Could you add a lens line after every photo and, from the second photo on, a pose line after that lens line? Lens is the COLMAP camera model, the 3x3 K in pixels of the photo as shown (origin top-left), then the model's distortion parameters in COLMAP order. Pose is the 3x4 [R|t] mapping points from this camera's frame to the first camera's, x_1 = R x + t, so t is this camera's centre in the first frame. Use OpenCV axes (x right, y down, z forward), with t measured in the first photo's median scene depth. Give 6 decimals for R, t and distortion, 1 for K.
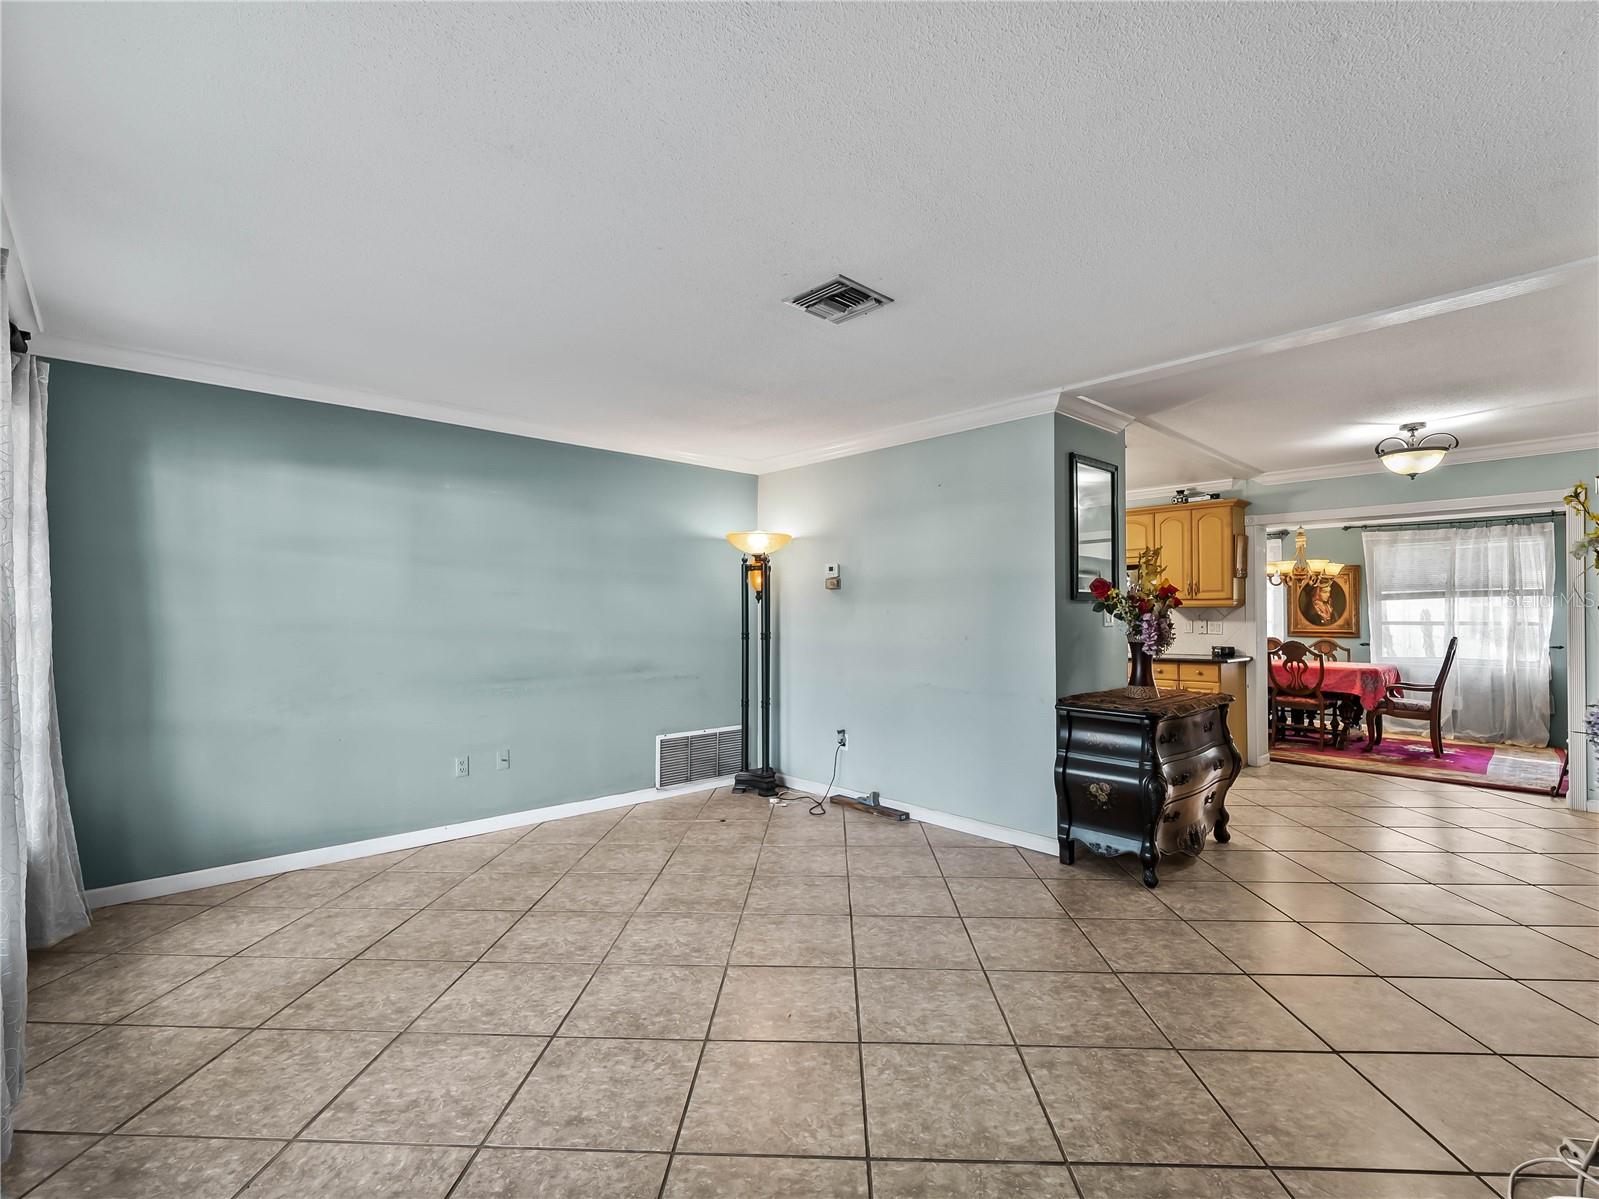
lens RADIAL K [[738.6, 0, 795.5], [0, 738.6, 605.1], [0, 0, 1]] dist [0.000259, -0.000412]
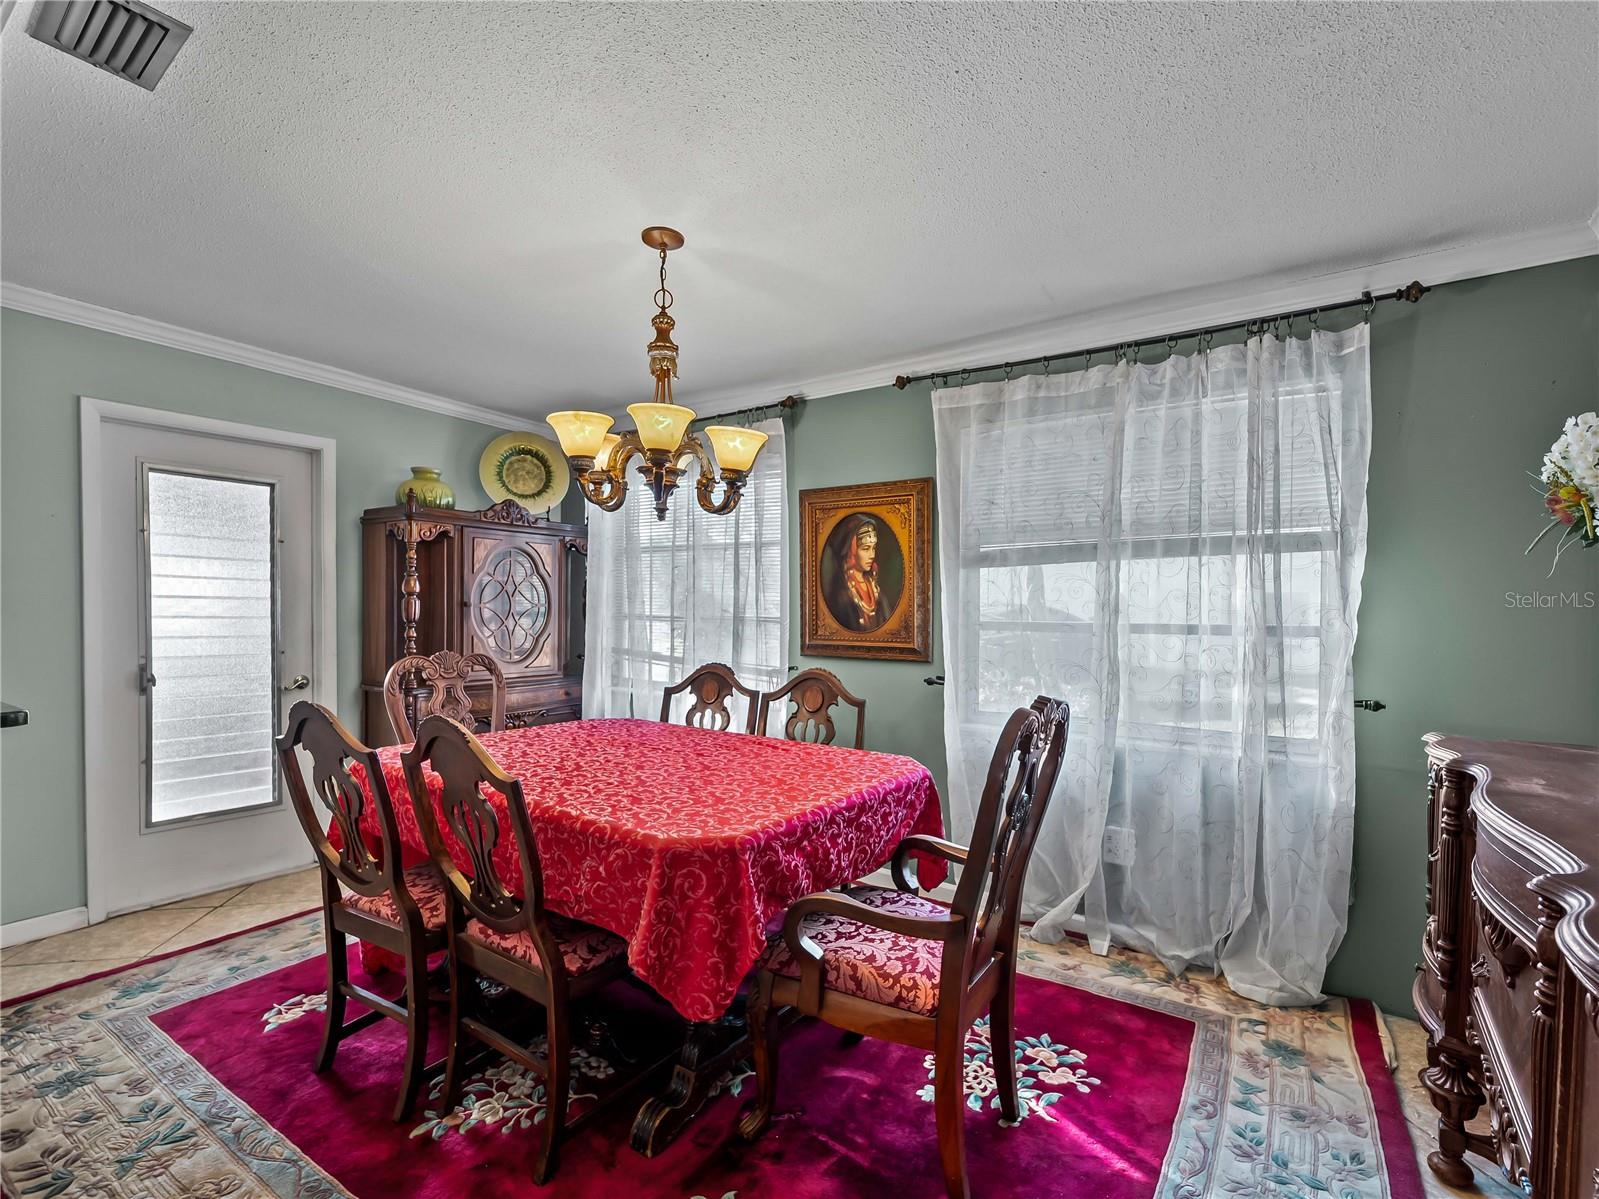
lens RADIAL K [[738.6, 0, 799.6], [0, 738.6, 606.2], [0, 0, 1]] dist [0.000259, -0.000412]
pose [[0.970476, 0.000689, 0.241196, 0.646637], [-0.006361, 0.999721, 0.022738, 0.005523], [-0.241113, -0.023601, 0.970210, 0.681361]]
